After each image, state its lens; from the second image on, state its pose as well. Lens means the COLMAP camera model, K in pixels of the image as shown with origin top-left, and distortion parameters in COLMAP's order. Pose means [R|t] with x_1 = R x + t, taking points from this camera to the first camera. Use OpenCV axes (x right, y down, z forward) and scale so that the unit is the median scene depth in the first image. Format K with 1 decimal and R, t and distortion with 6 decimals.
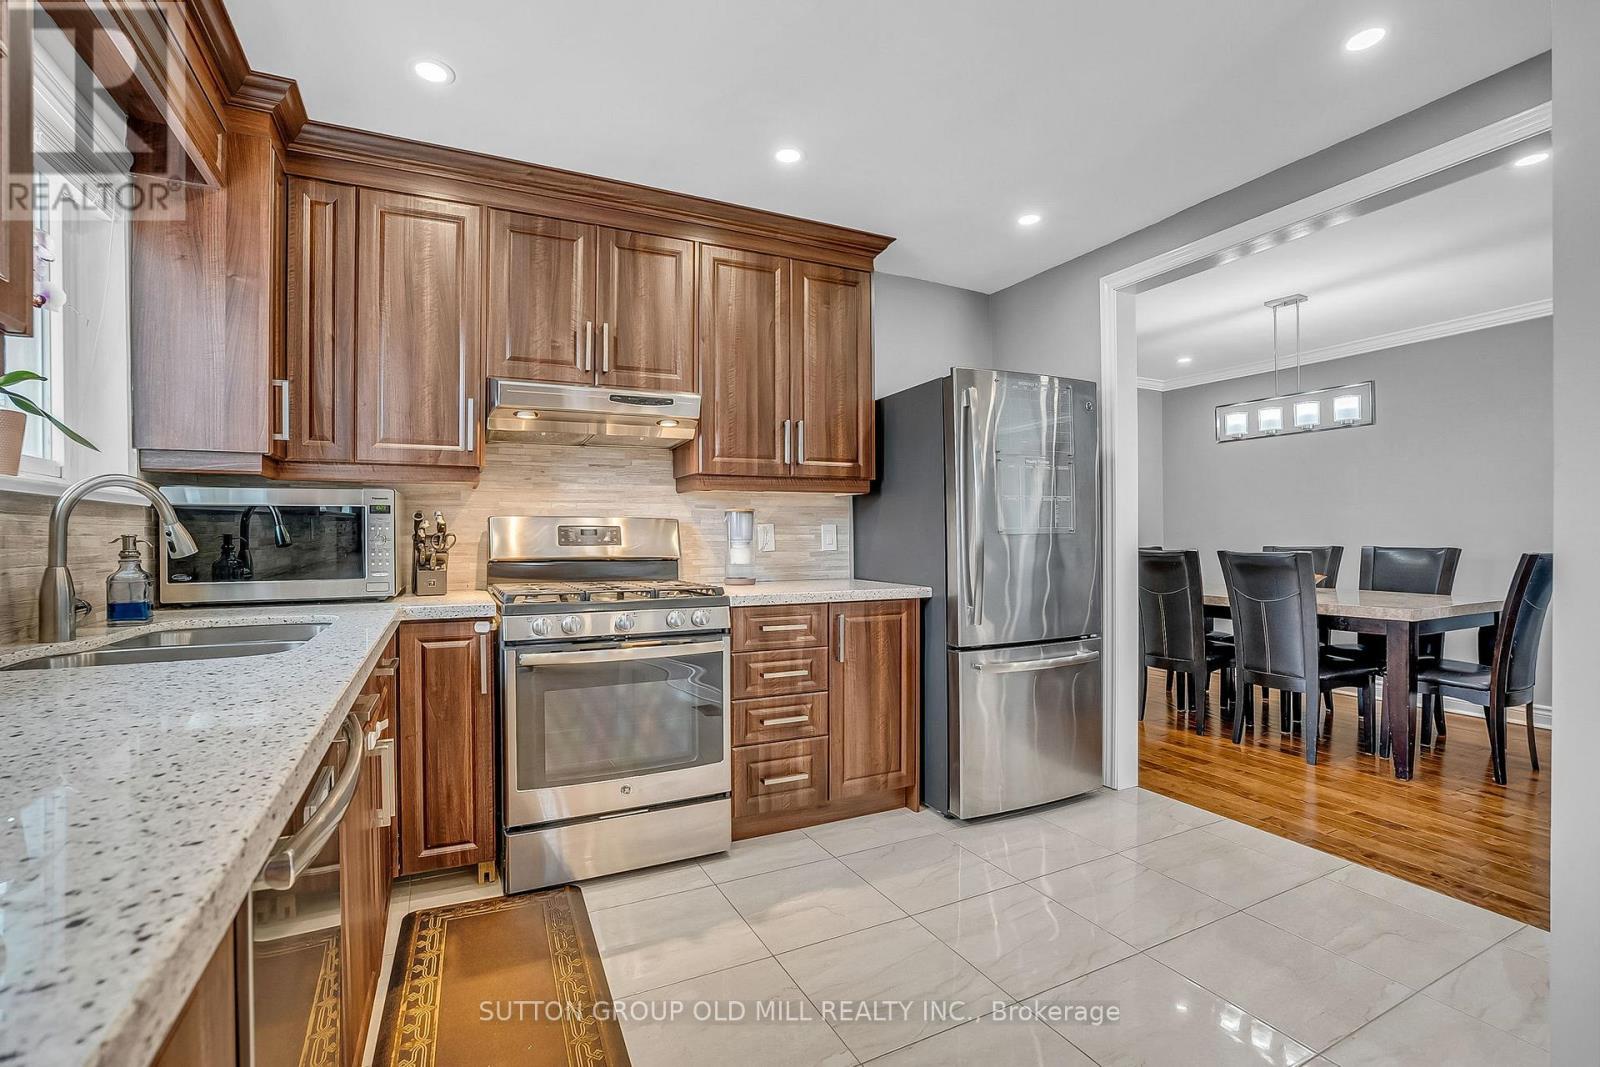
lens RADIAL K [[749.1, 0, 800.0], [0, 749.1, 533.5], [0, 0, 1]] dist [-0.052677, 0.022599]
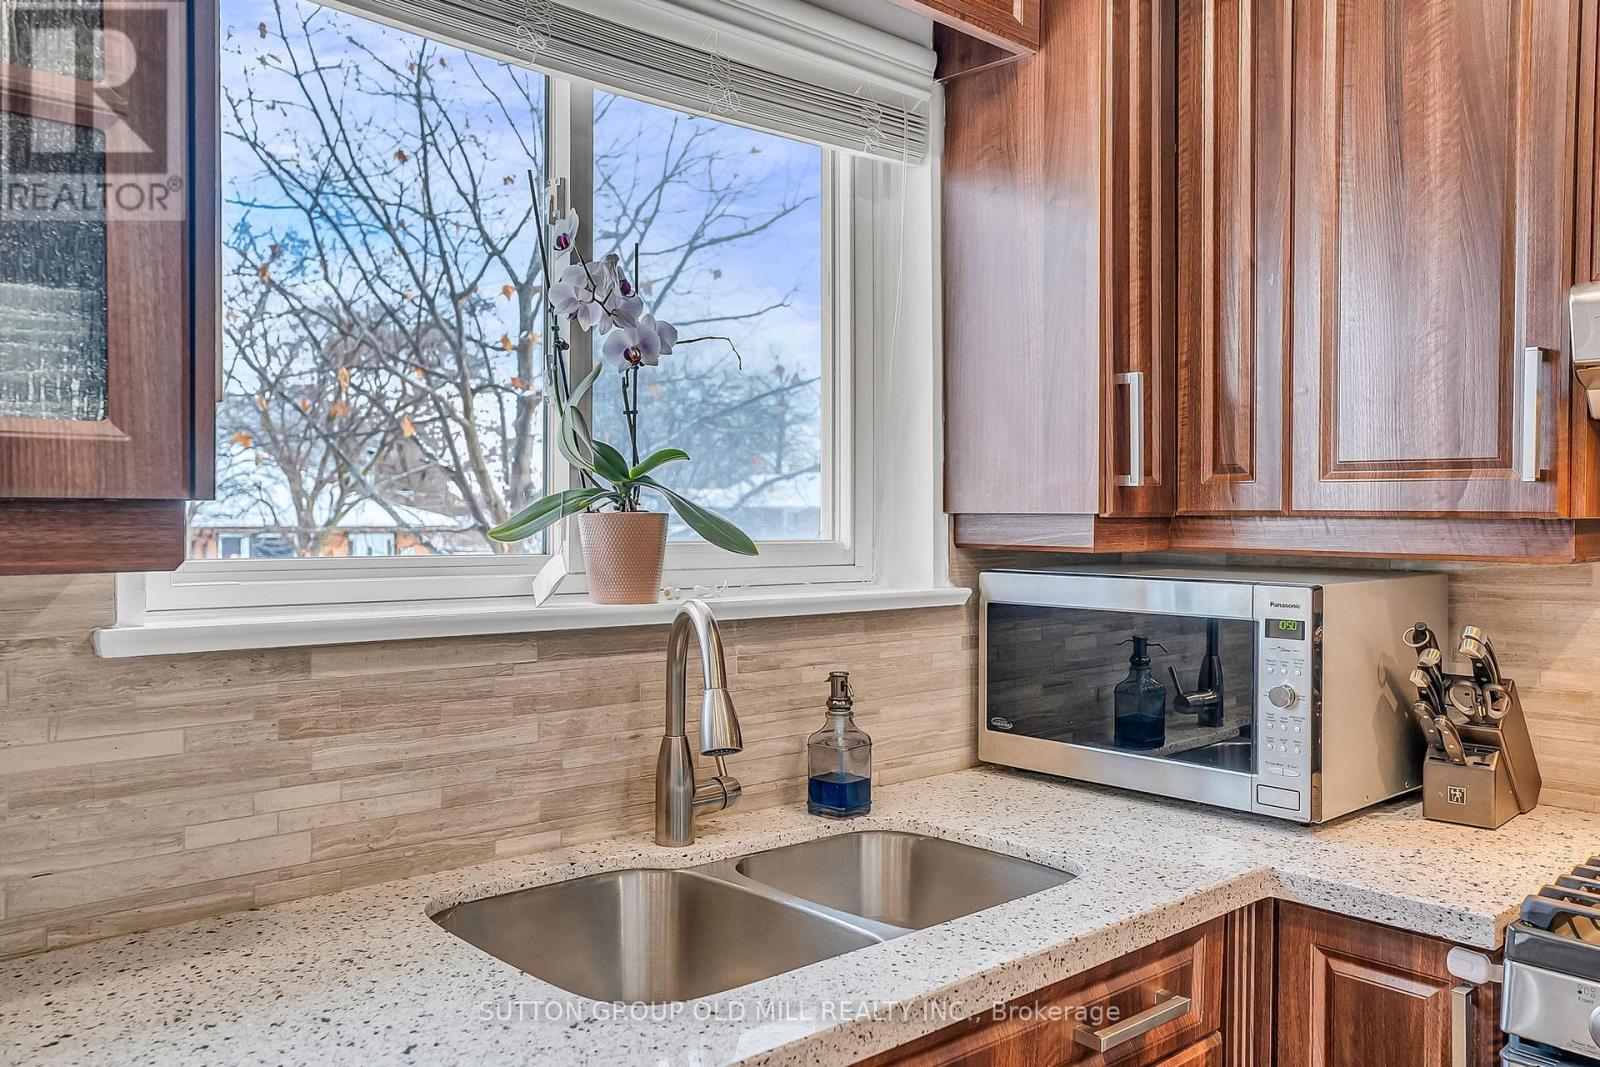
lens RADIAL K [[1249.8, 0, 784.0], [0, 1249.8, 529.5], [0, 0, 1]] dist [-0.001578, 0.005486]
pose [[0.280422, 0.019559, -0.959678, 0.072739], [-0.003960, 0.999807, 0.019220, -0.094882], [0.959869, -0.001590, 0.280445, 0.429147]]
